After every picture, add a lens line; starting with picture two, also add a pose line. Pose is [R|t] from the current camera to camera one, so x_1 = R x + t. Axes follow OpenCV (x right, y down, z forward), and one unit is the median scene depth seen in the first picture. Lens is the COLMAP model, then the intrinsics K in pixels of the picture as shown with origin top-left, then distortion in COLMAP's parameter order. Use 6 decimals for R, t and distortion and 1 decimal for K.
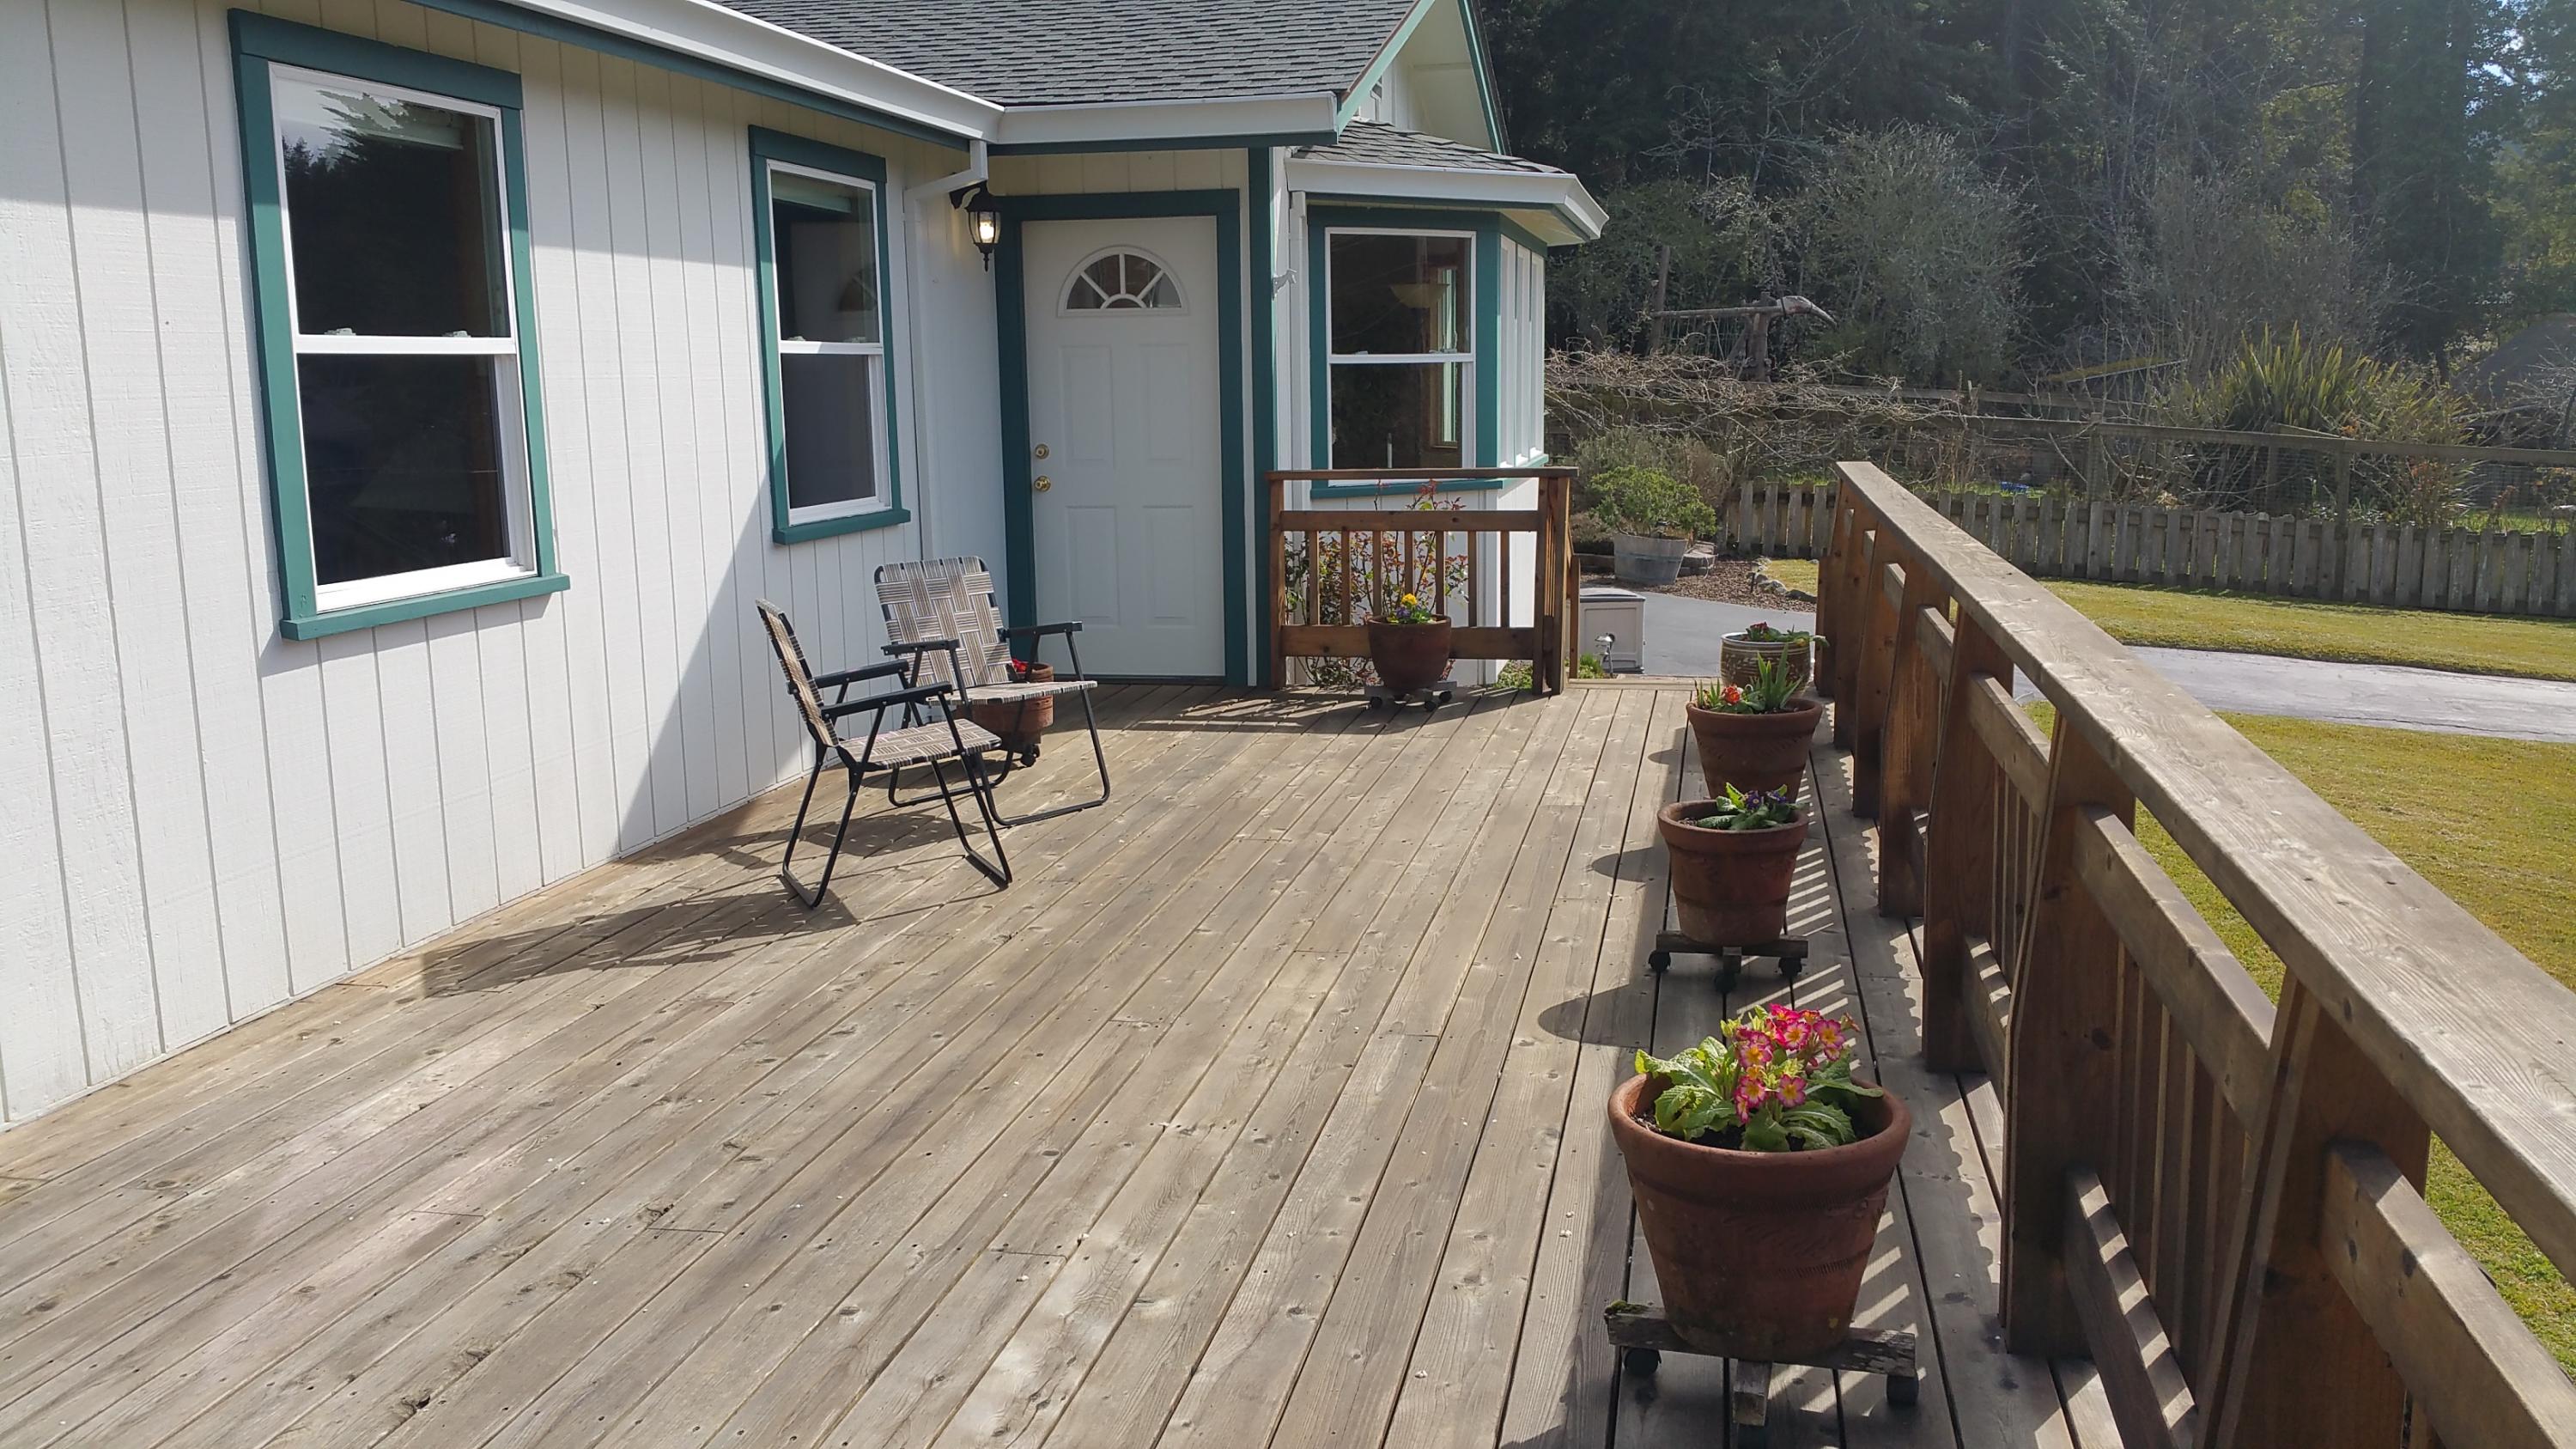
lens RADIAL K [[2089.8, 0, 1298.4], [0, 2089.8, 780.0], [0, 0, 1]] dist [0.152187, -0.342040]
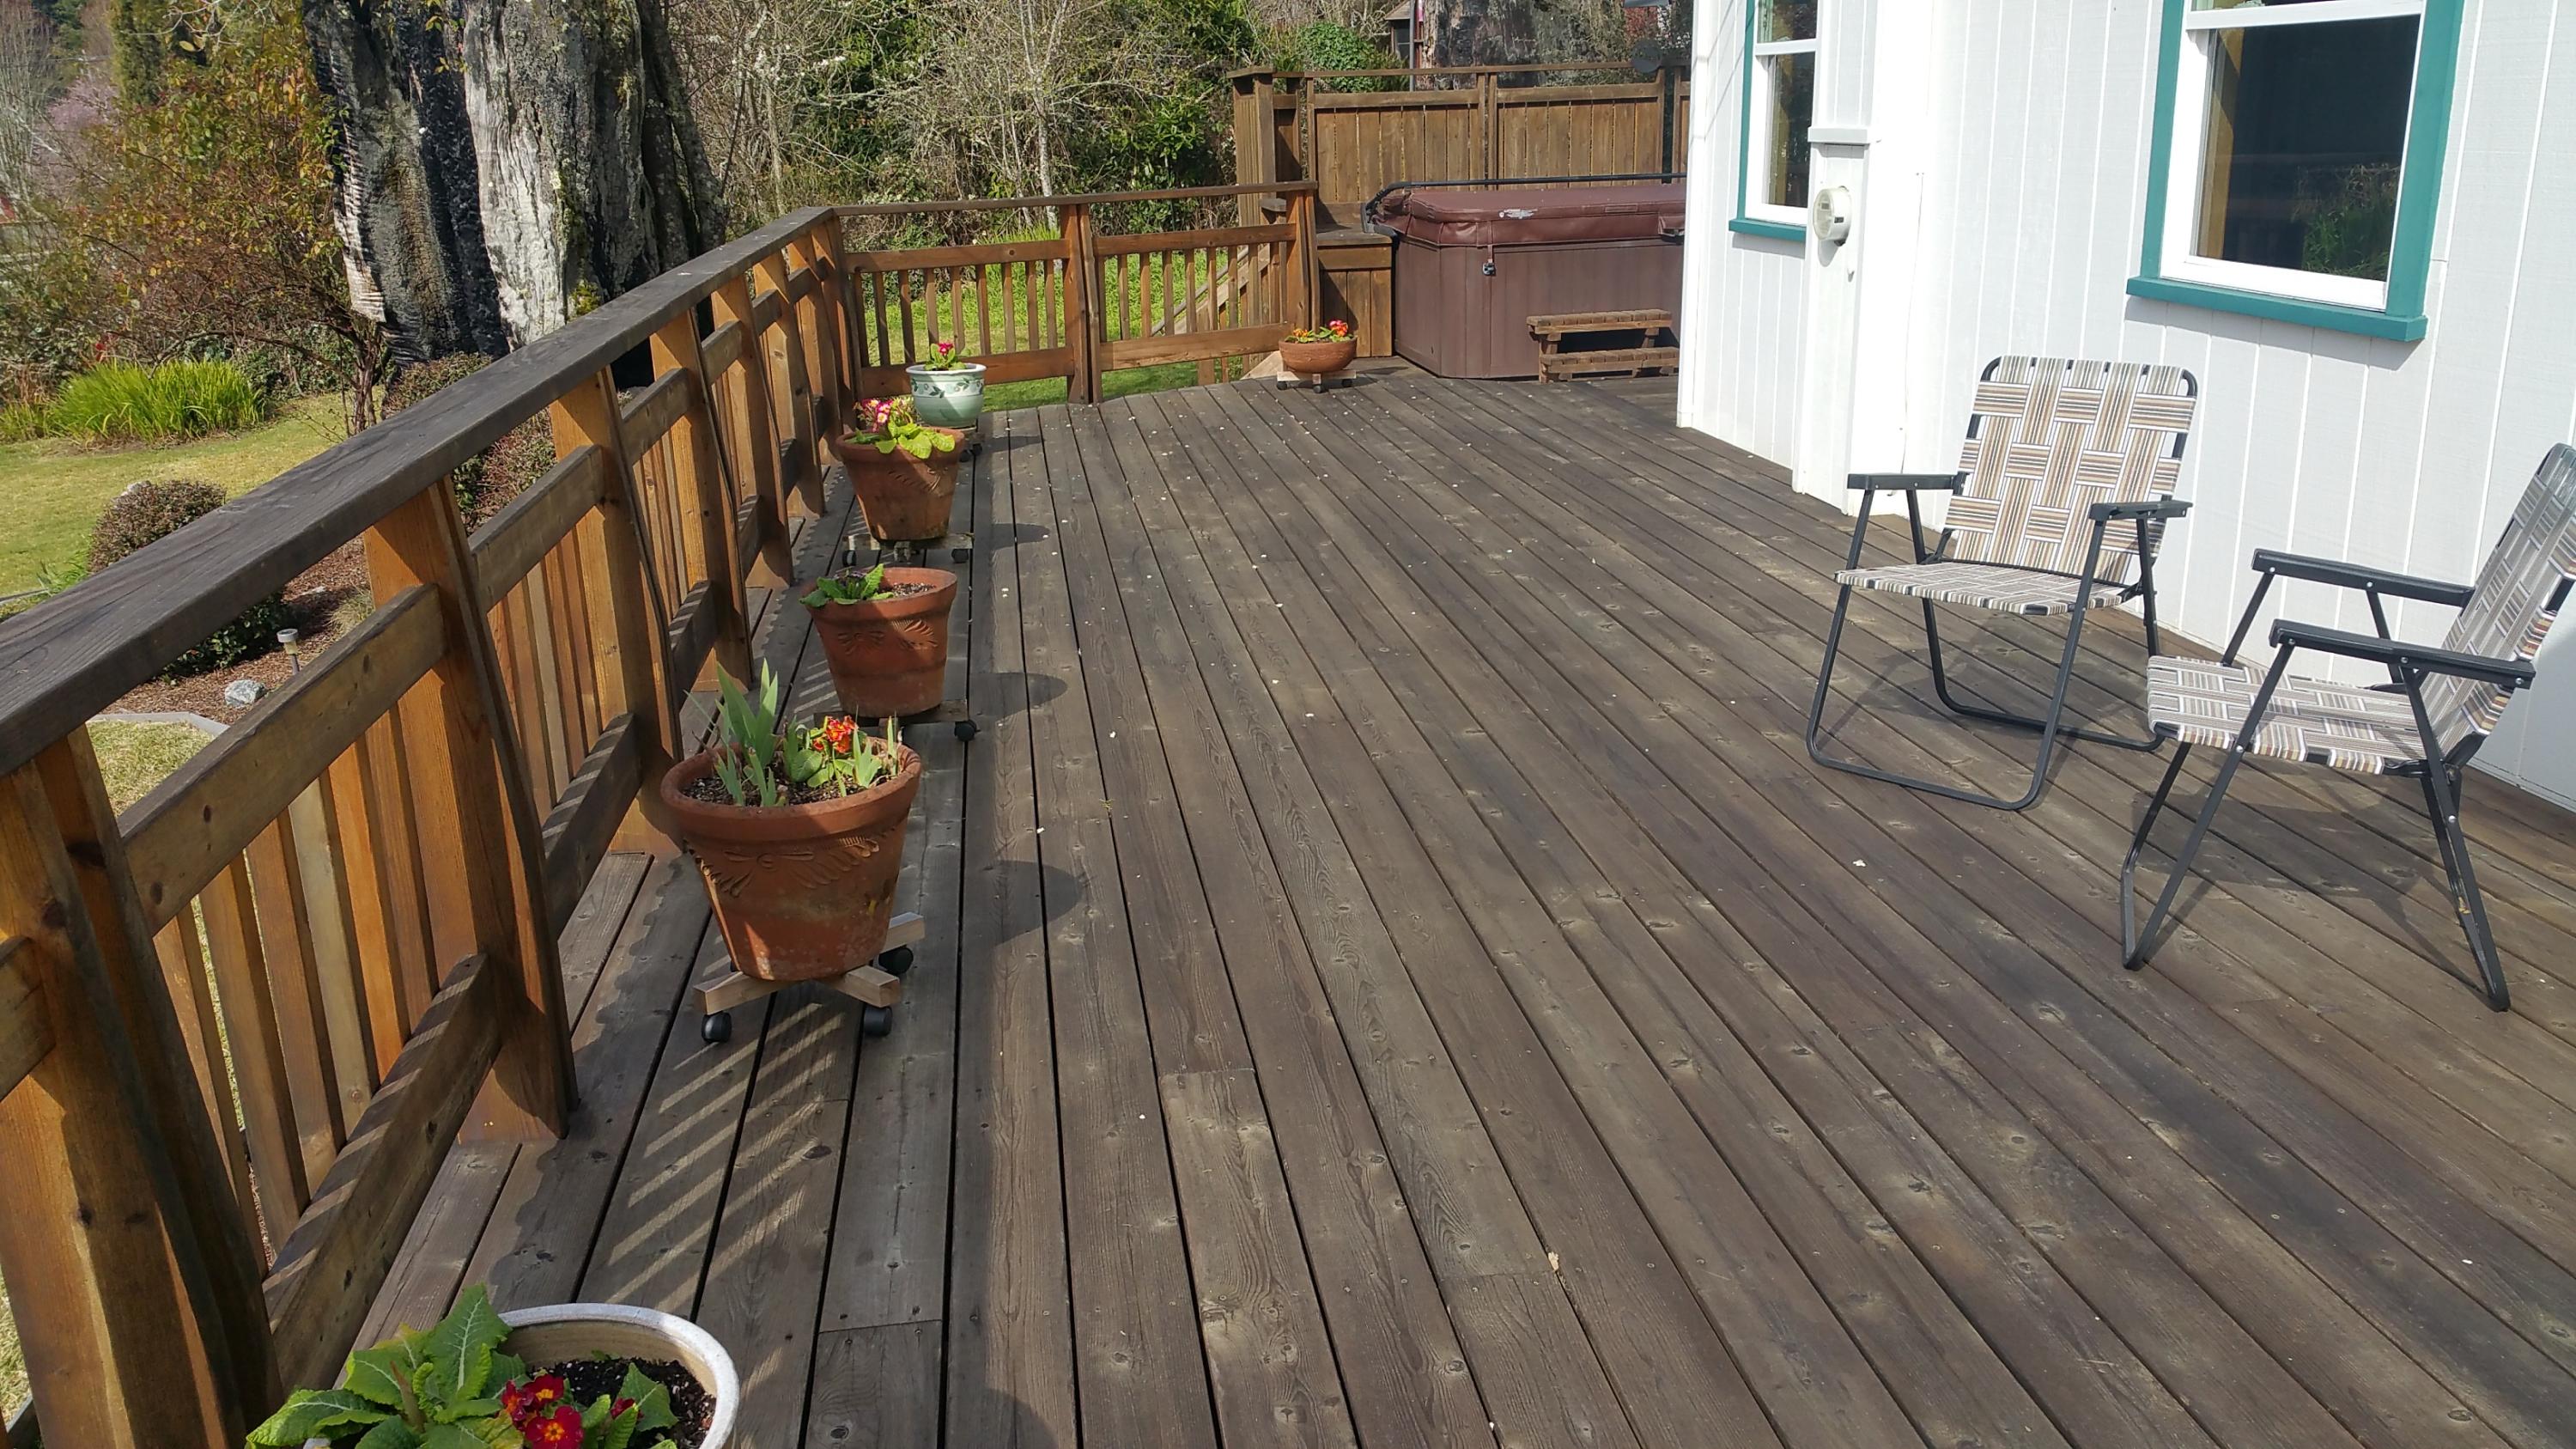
lens RADIAL K [[2089.8, 0, 1298.4], [0, 2089.8, 780.0], [0, 0, 1]] dist [0.152187, -0.342040]
pose [[-0.941231, 0.149826, -0.302713, 0.314150], [-0.014083, 0.878045, 0.478371, -0.355833], [0.337469, 0.454521, -0.824334, 1.806359]]
